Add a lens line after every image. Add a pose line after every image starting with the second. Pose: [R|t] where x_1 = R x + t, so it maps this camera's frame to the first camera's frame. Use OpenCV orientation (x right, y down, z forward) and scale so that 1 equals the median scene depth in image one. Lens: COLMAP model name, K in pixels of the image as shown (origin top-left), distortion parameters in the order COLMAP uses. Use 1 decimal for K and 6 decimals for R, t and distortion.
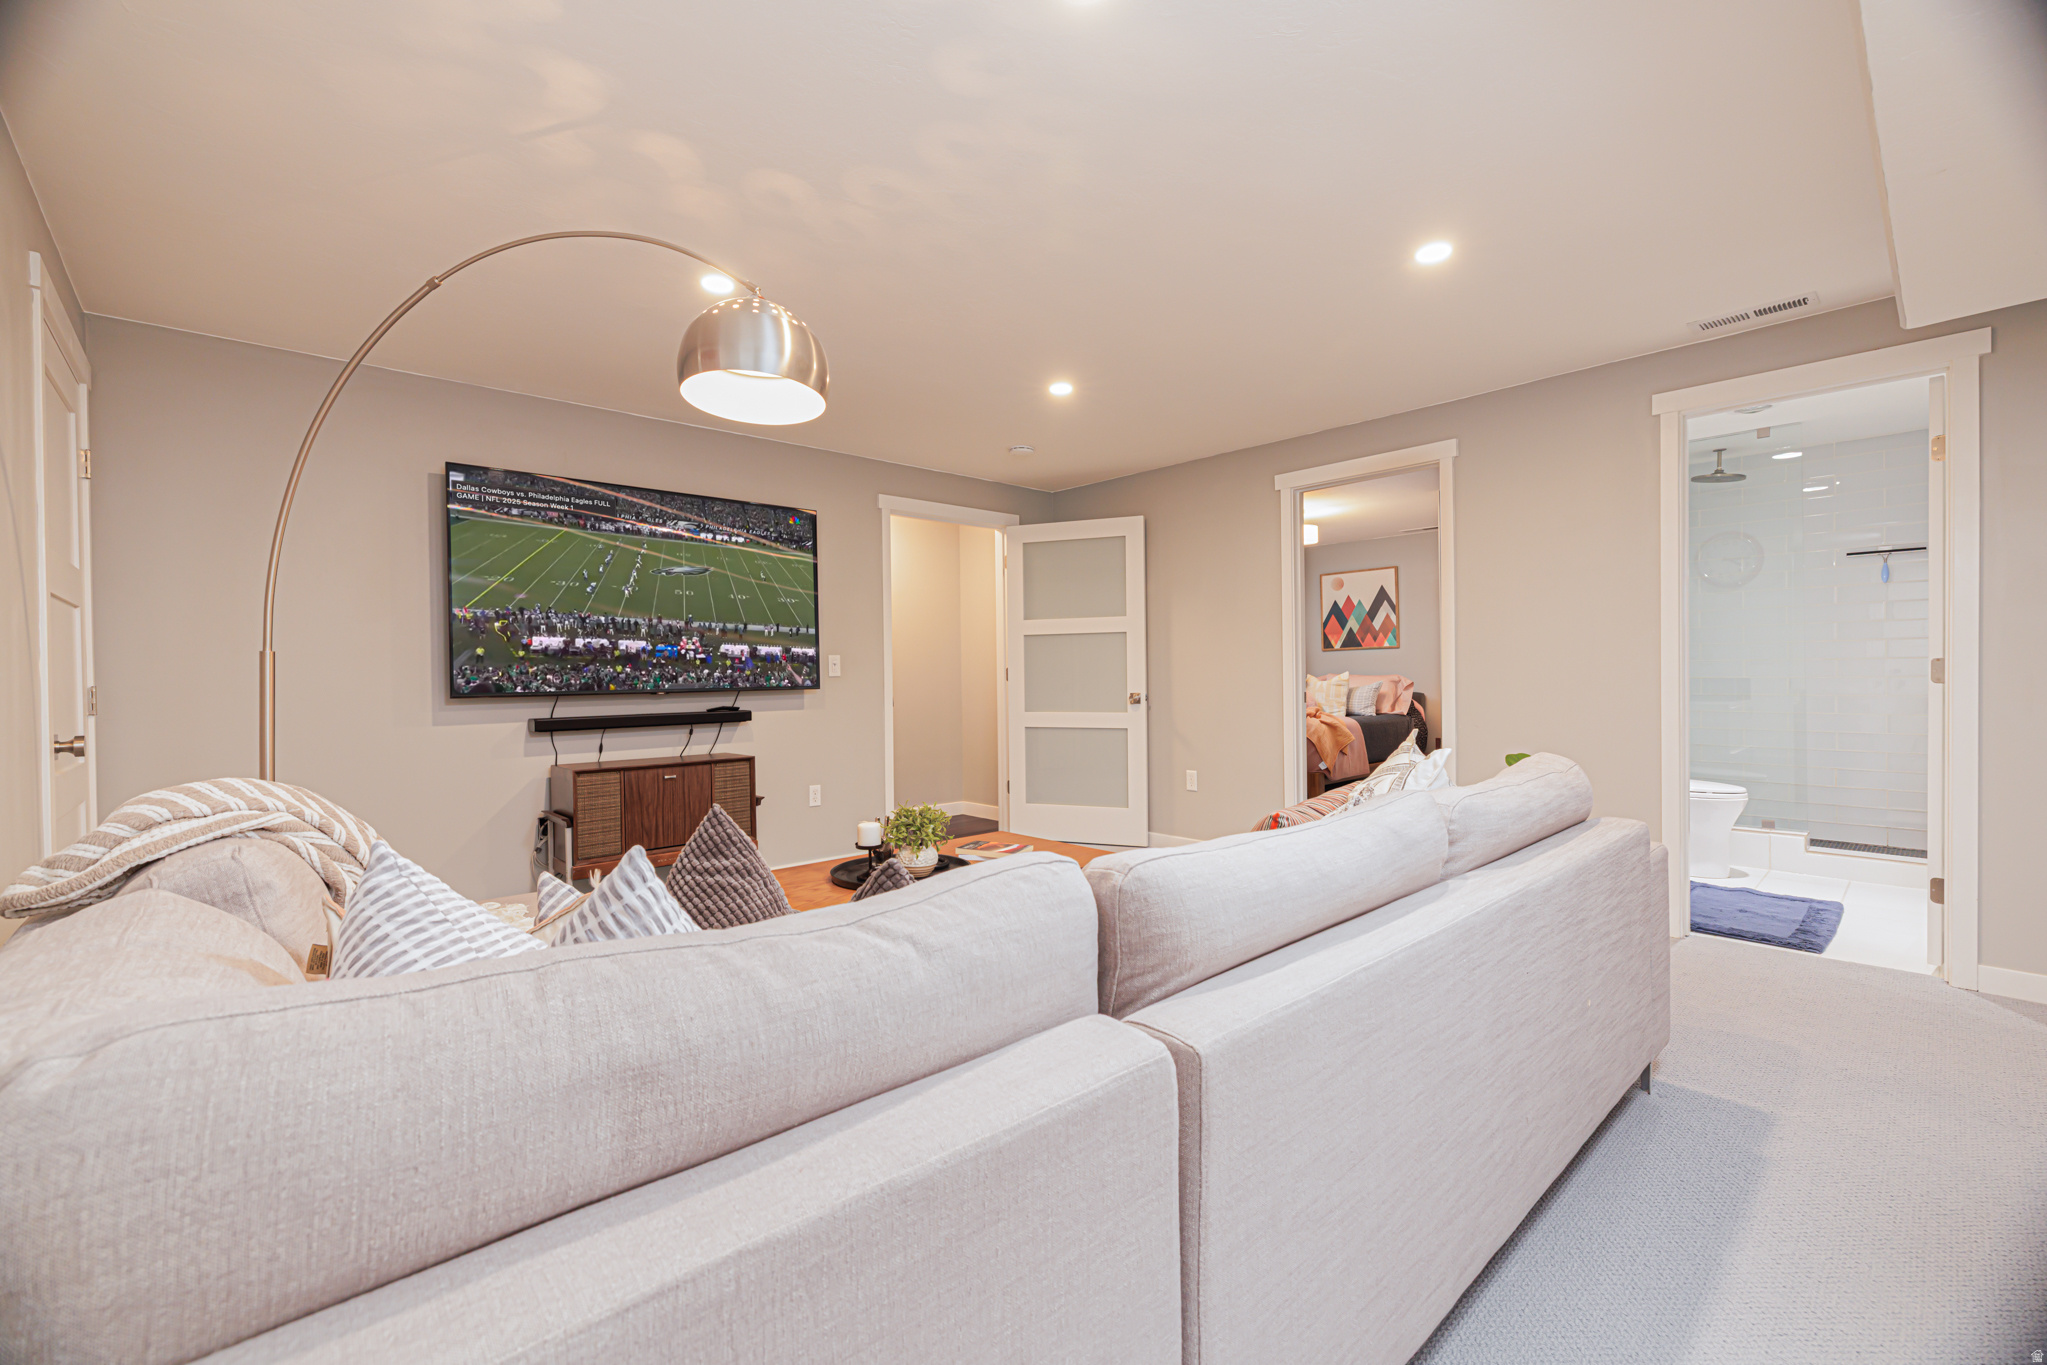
lens RADIAL K [[858.2, 0, 1017.6], [0, 858.2, 684.7], [0, 0, 1]] dist [-0.004551, -0.000130]
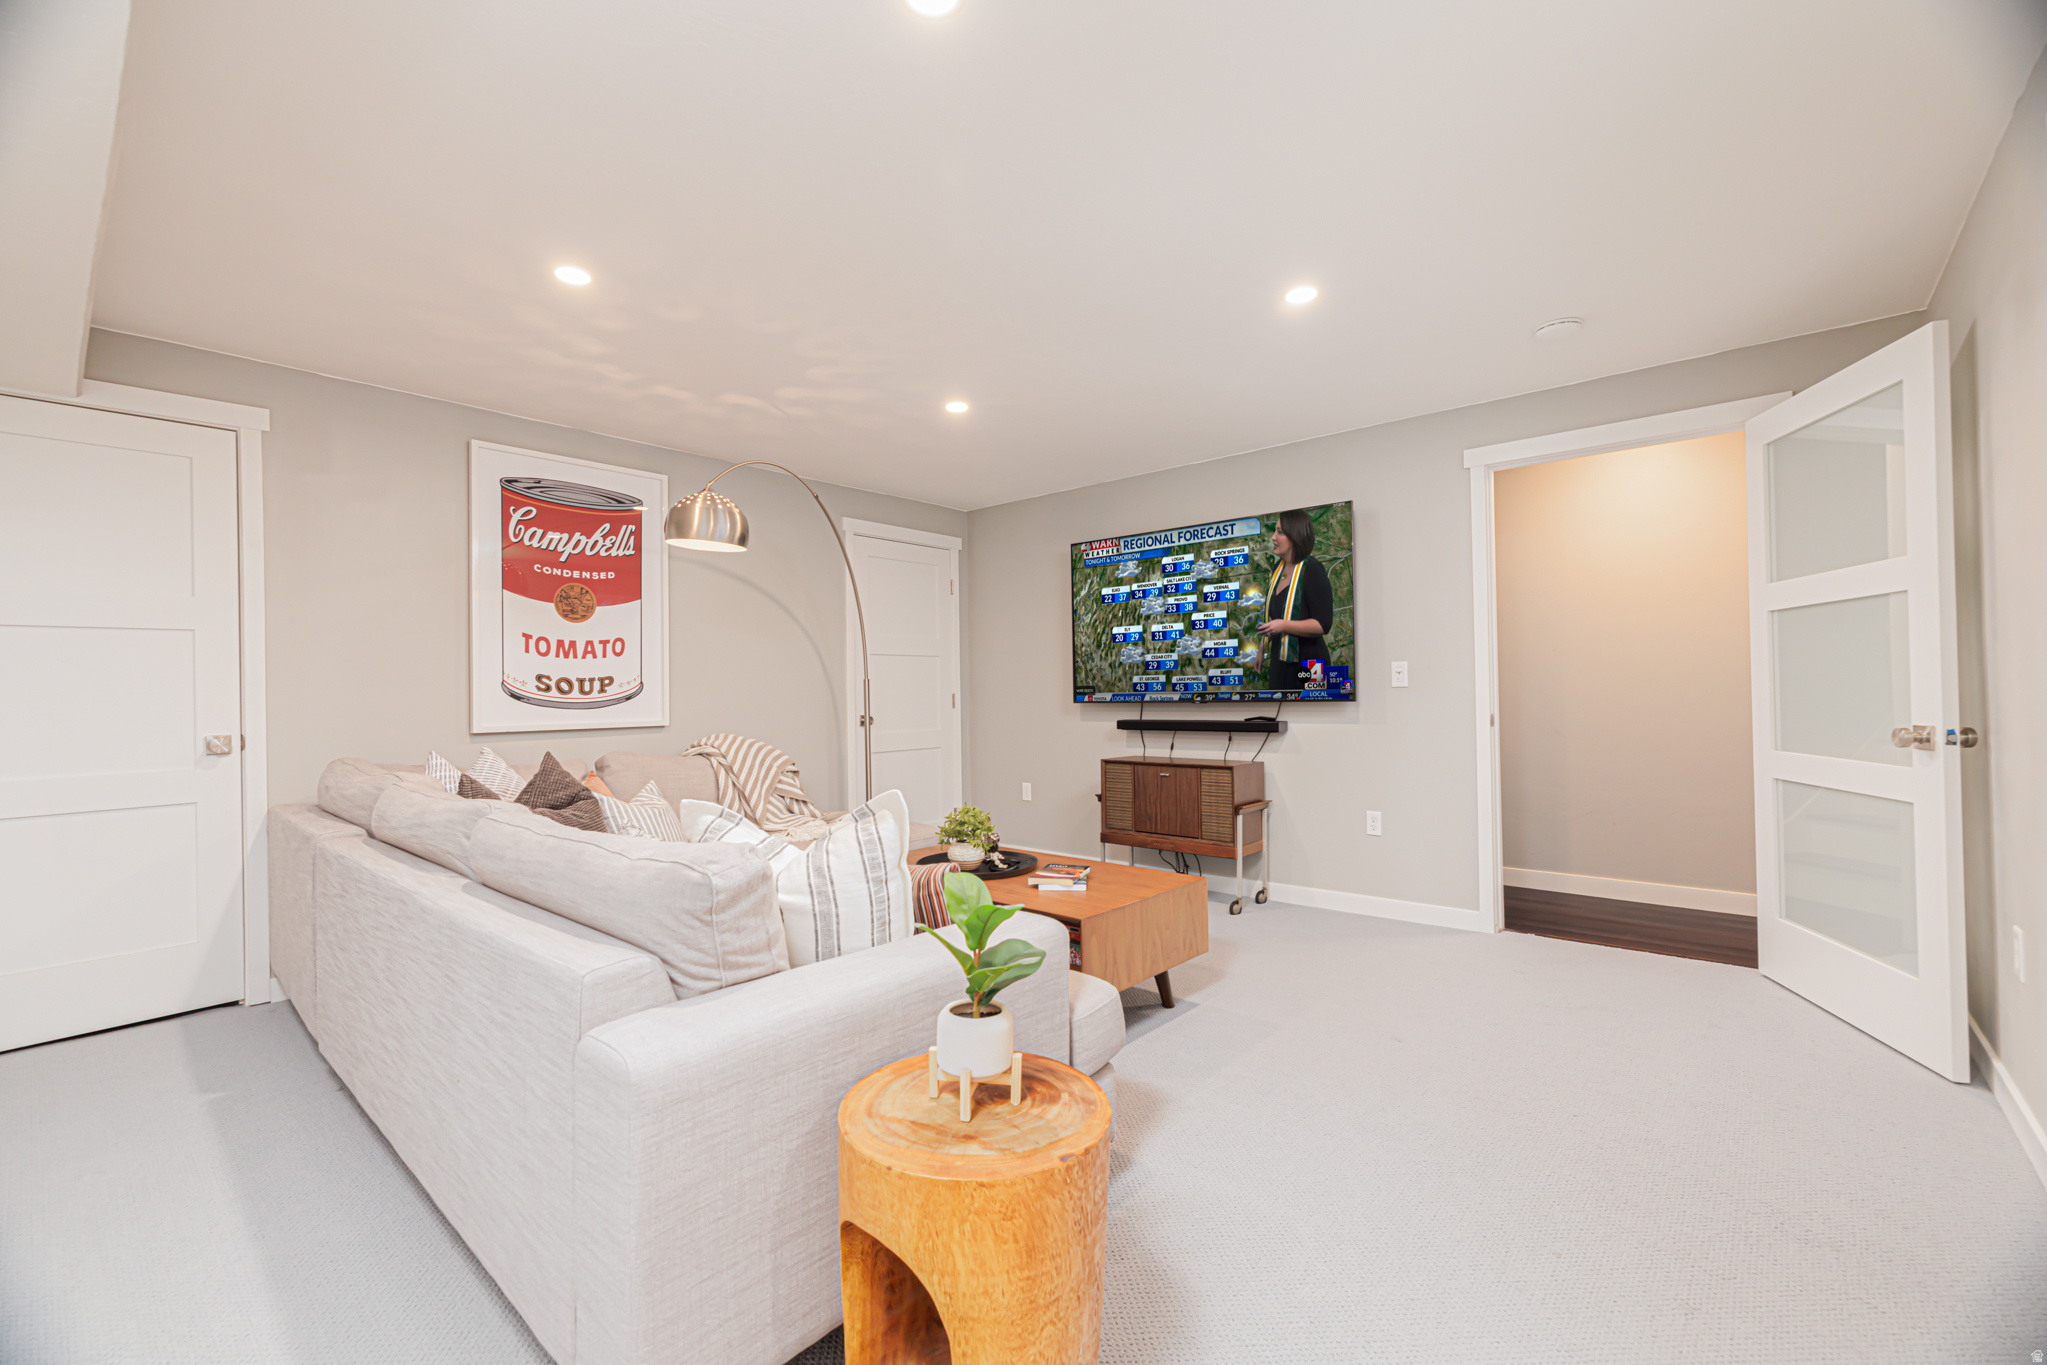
lens RADIAL K [[858.2, 0, 1022.2], [0, 858.2, 682.8], [0, 0, 1]] dist [-0.004551, -0.000130]
pose [[0.107236, -0.001171, -0.994233, 0.665748], [-0.001789, 0.999997, -0.001371, -0.013383], [0.994232, 0.001926, 0.107234, 0.623350]]
